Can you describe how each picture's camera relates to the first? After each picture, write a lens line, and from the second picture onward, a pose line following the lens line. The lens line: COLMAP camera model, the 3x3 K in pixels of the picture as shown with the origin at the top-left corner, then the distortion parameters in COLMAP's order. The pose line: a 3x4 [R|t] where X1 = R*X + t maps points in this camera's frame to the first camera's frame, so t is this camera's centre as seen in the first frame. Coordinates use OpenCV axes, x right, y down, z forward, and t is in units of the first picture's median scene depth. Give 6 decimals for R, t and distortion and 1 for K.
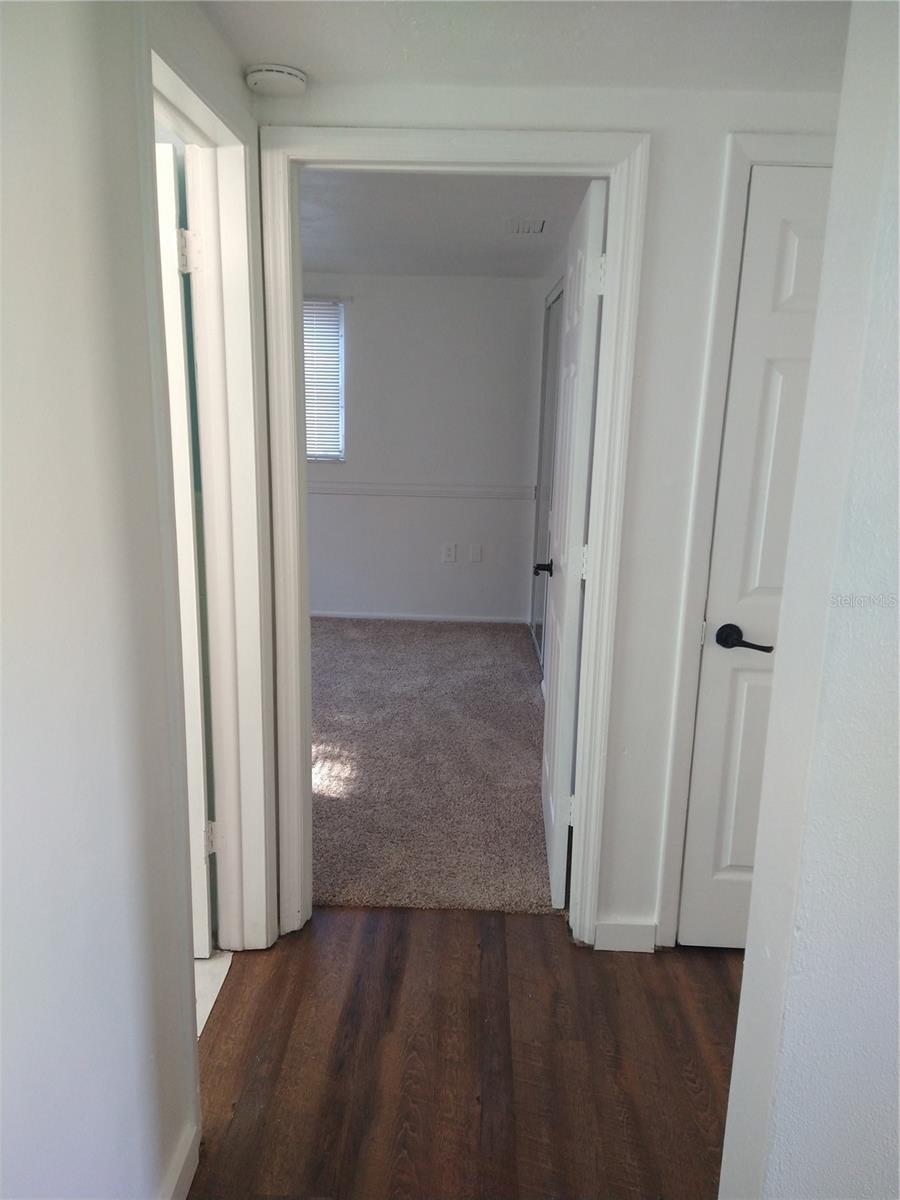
lens RADIAL K [[877.0, 0, 454.6], [0, 877.0, 601.6], [0, 0, 1]] dist [0.087965, -0.116384]
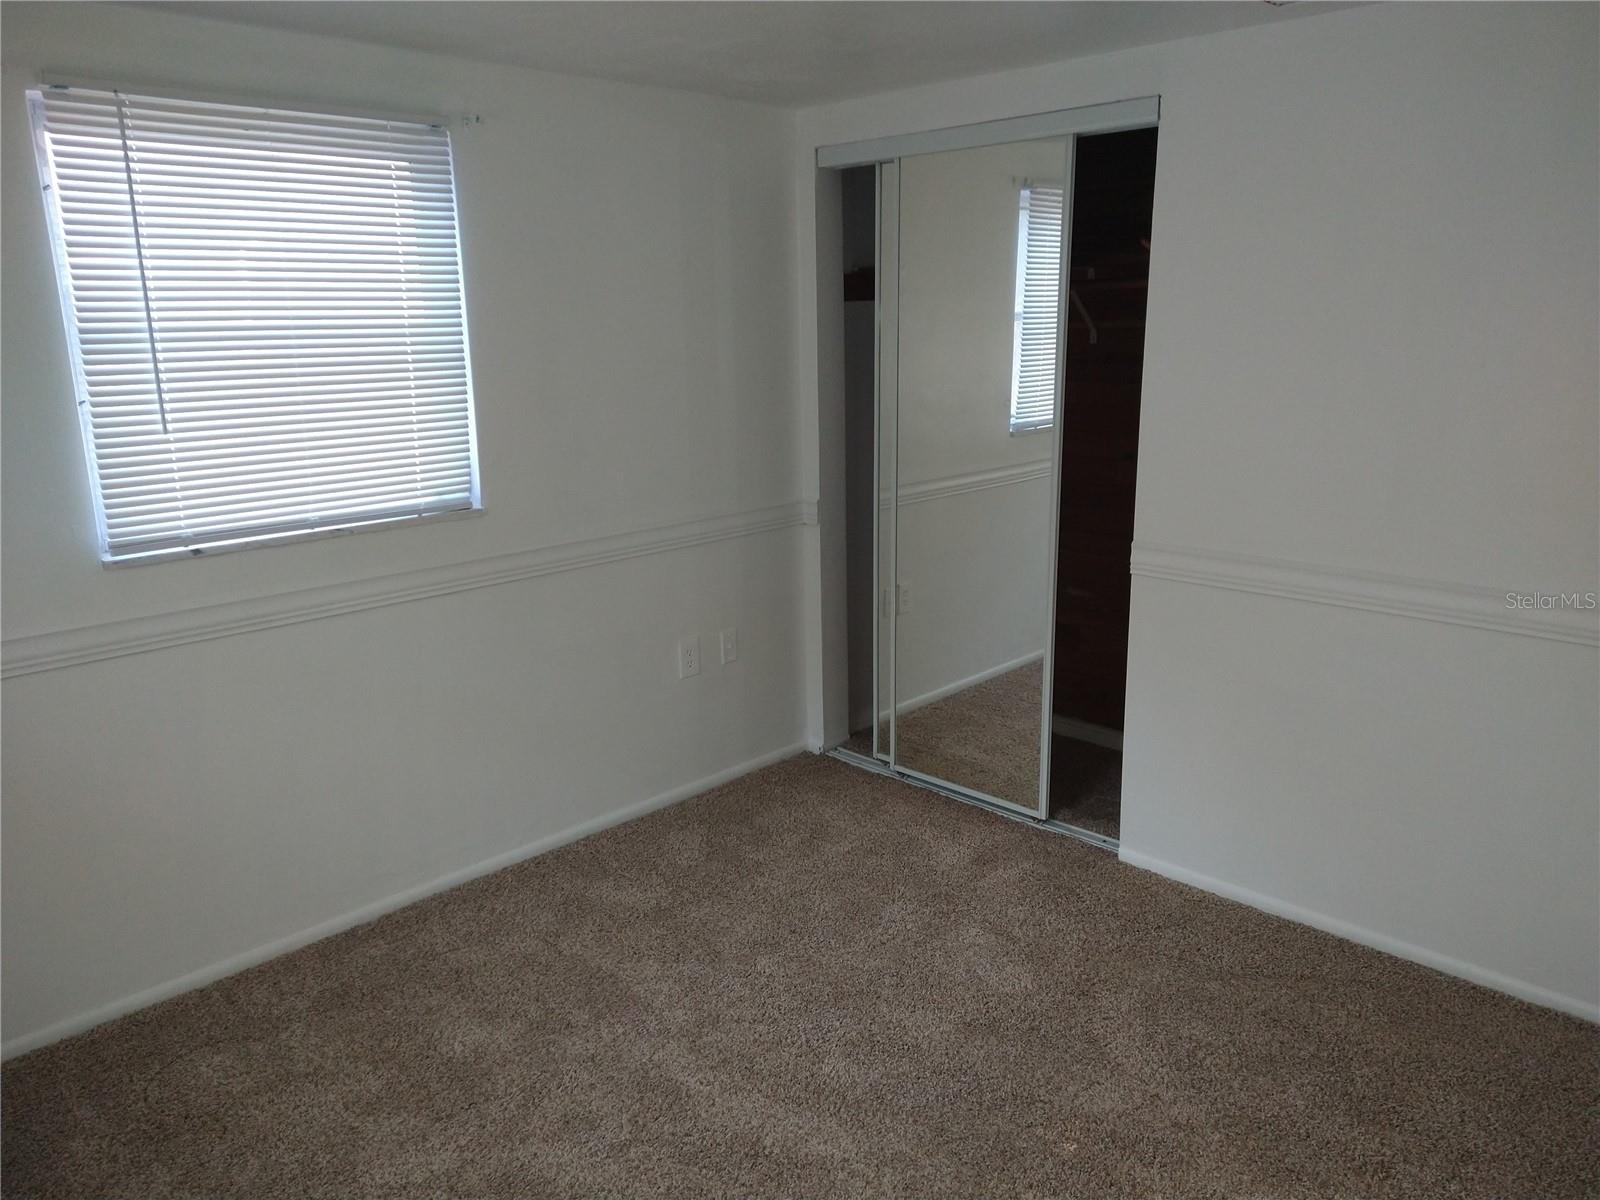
lens RADIAL K [[1169.4, 0, 803.1], [0, 1169.4, 607.8], [0, 0, 1]] dist [0.087965, -0.116384]
pose [[0.677375, -0.215311, 0.703423, -0.480001], [0.198000, 0.974284, 0.107551, -0.161949], [-0.708491, 0.066425, 0.702587, 0.559936]]
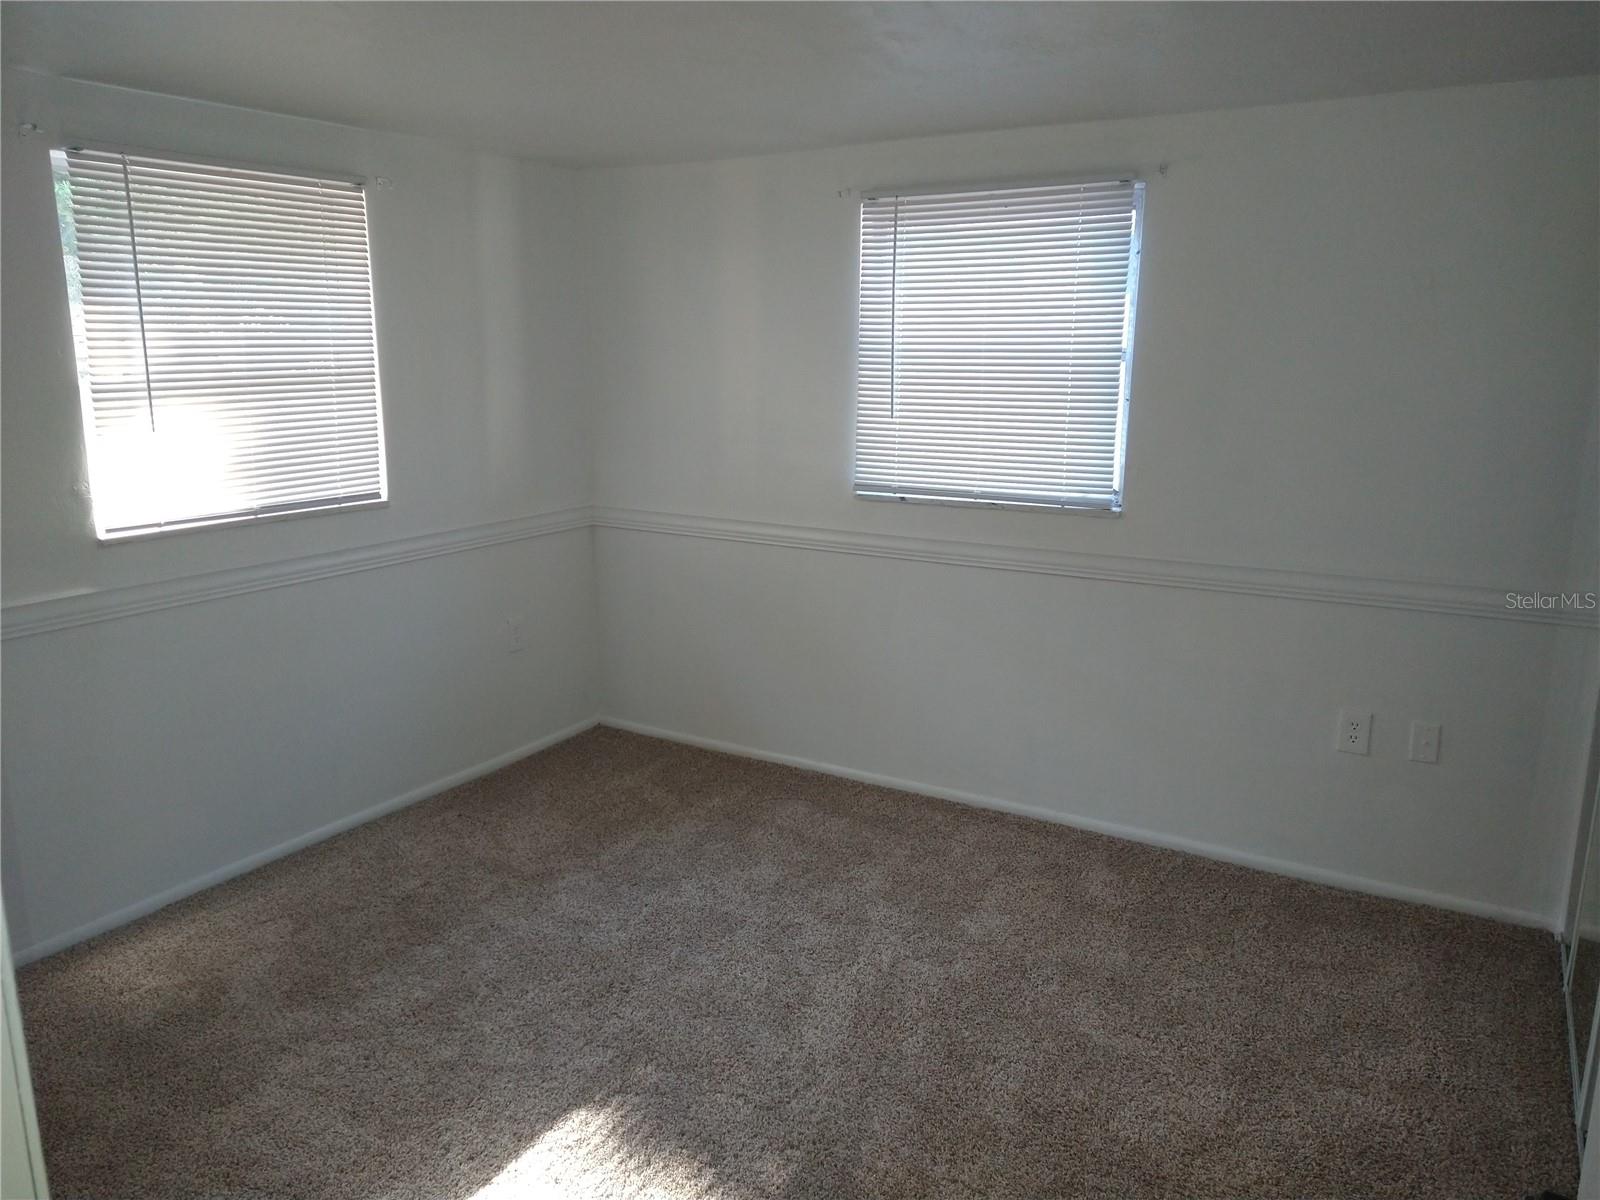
lens RADIAL K [[1169.4, 0, 770.6], [0, 1169.4, 607.3], [0, 0, 1]] dist [0.087965, -0.116384]
pose [[0.860909, 0.084338, -0.501720, 0.039578], [-0.092343, 0.995687, 0.008920, -0.109129], [0.500308, 0.038651, 0.864984, 0.401030]]
